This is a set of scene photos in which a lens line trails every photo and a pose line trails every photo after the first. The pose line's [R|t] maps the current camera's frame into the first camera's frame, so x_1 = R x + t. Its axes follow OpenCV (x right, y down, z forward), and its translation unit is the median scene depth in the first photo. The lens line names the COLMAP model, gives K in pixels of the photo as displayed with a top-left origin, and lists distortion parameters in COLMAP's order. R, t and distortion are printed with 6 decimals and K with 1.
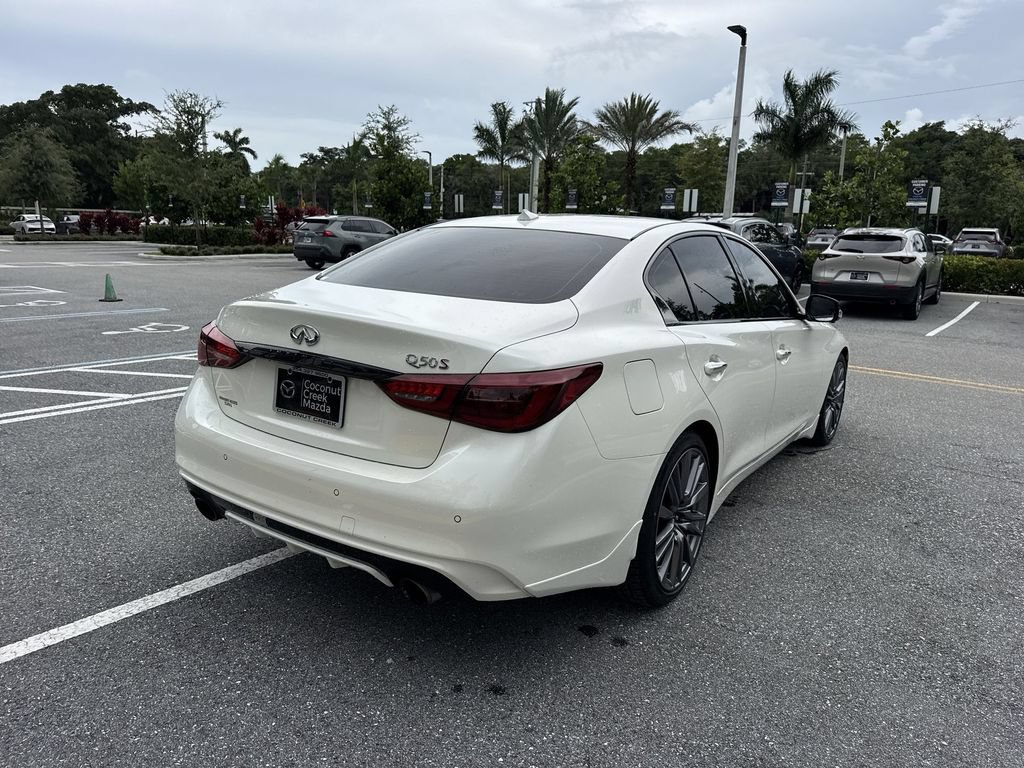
lens RADIAL K [[716.4, 0, 517.3], [0, 716.4, 388.0], [0, 0, 1]] dist [0.039232, -0.047565]
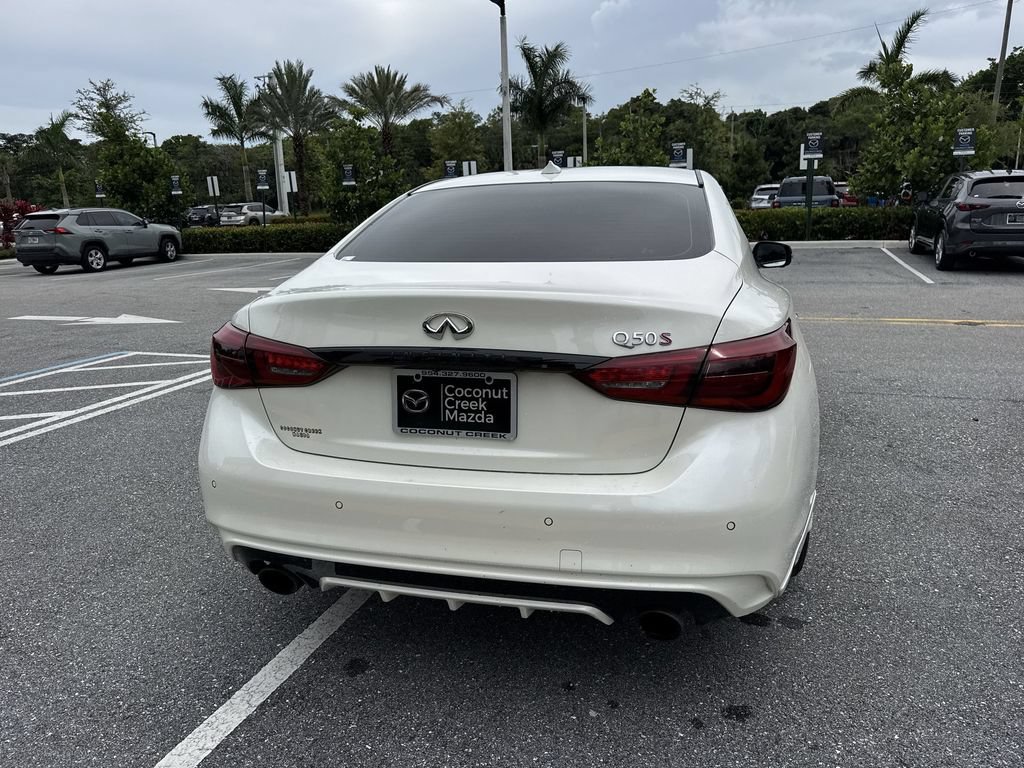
lens RADIAL K [[716.4, 0, 520.2], [0, 716.4, 387.6], [0, 0, 1]] dist [0.039232, -0.047565]
pose [[0.939534, -0.139690, 0.312670, -0.052378], [0.130785, 0.990180, 0.049385, -0.004130], [-0.316498, -0.005506, 0.948577, 0.029293]]
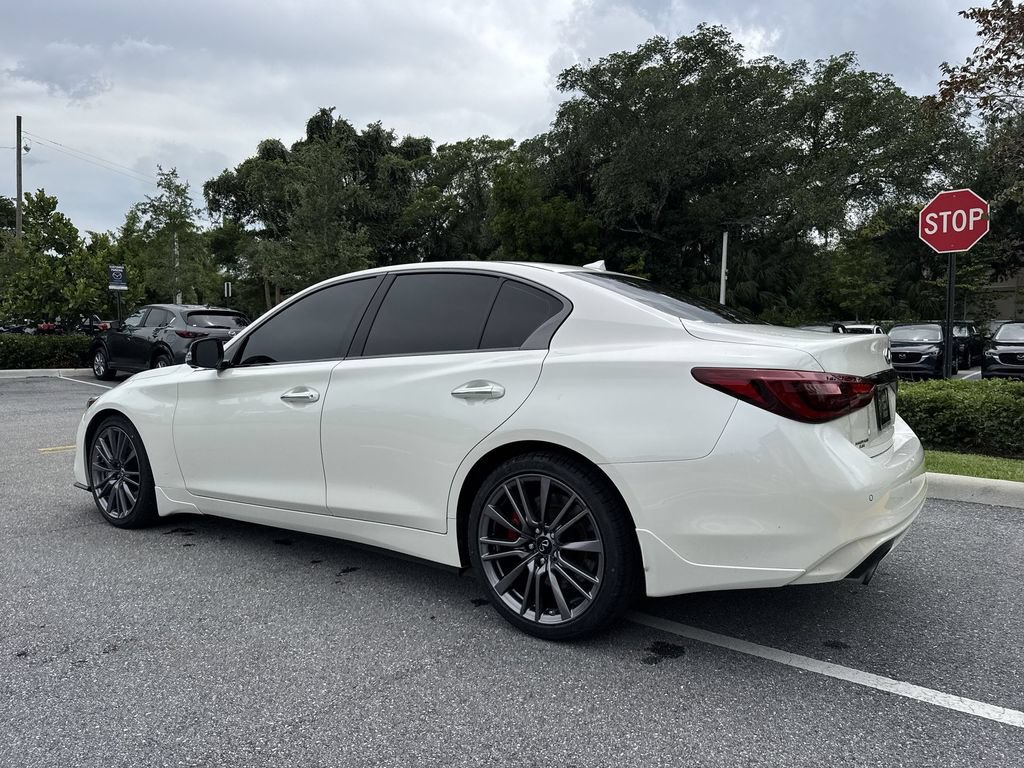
lens RADIAL K [[716.4, 0, 519.9], [0, 716.4, 389.8], [0, 0, 1]] dist [0.039232, -0.047565]
pose [[0.001688, -0.106237, 0.994339, -0.169518], [0.209158, 0.972385, 0.103536, -0.030386], [-0.977880, 0.207799, 0.023862, 0.178174]]
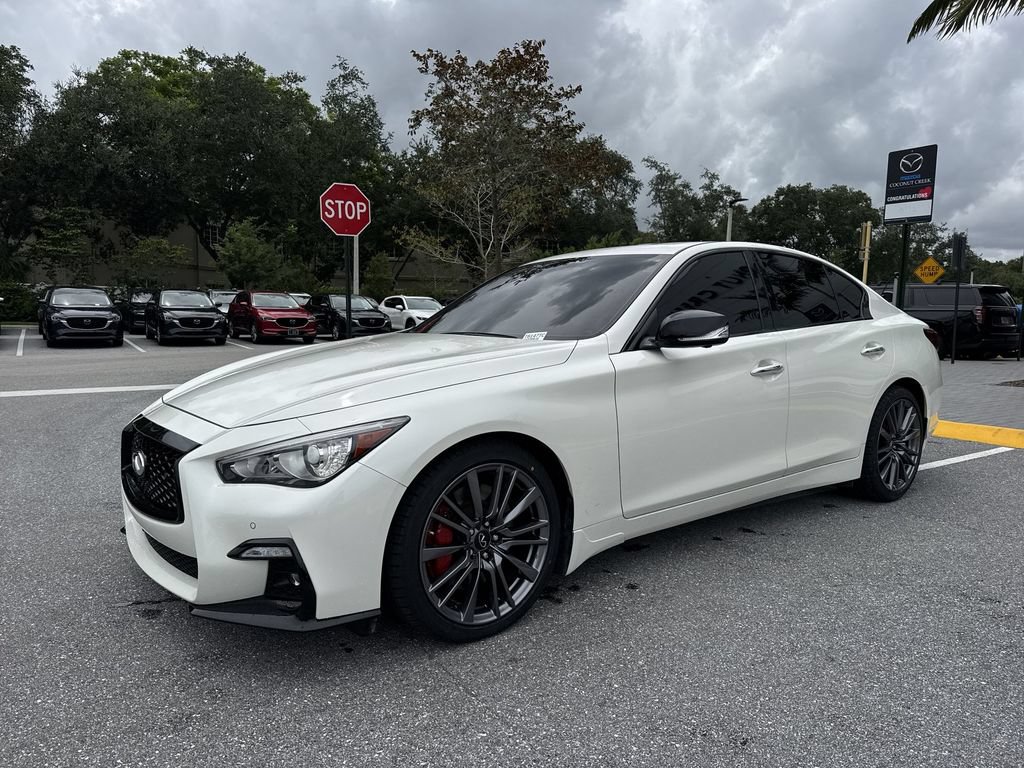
lens RADIAL K [[716.4, 0, 513.9], [0, 716.4, 387.6], [0, 0, 1]] dist [0.039232, -0.047565]
pose [[-0.949521, -0.083534, 0.302376, -0.002162], [0.015868, 0.949871, 0.312240, -0.070657], [-0.313301, 0.301276, -0.900597, 0.398782]]
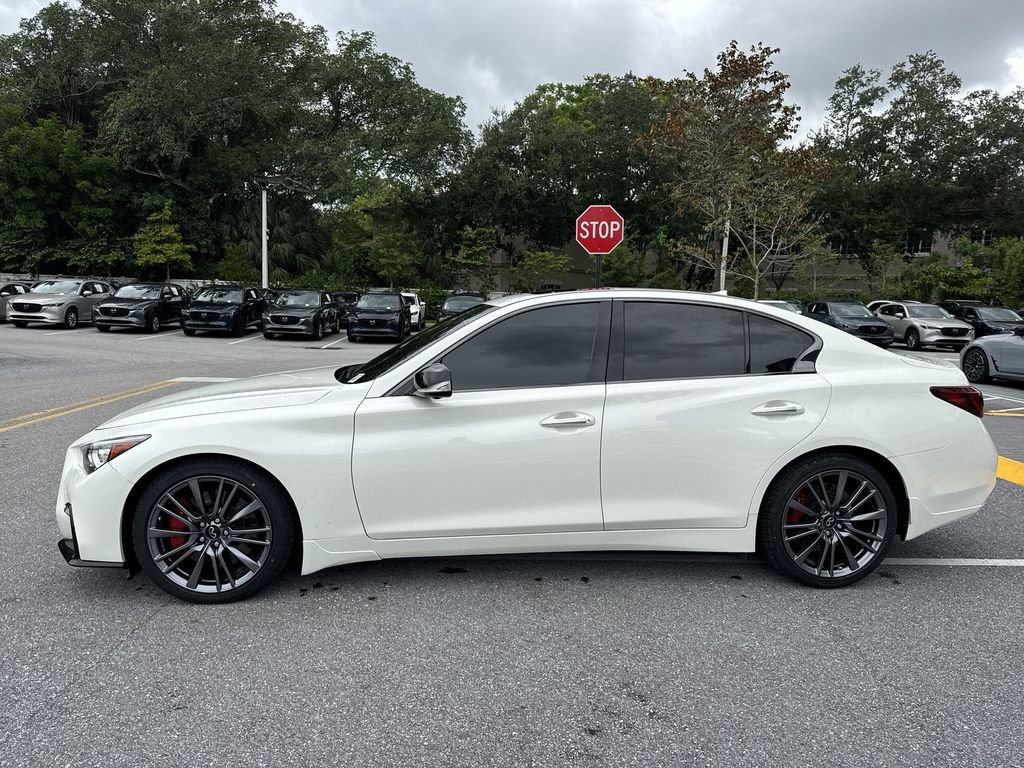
lens RADIAL K [[716.4, 0, 512.6], [0, 716.4, 393.3], [0, 0, 1]] dist [0.039232, -0.047565]
pose [[-0.634971, -0.147844, 0.758257, -0.123269], [0.115626, 0.952274, 0.282499, -0.076798], [-0.763834, 0.267053, -0.587571, 0.336244]]
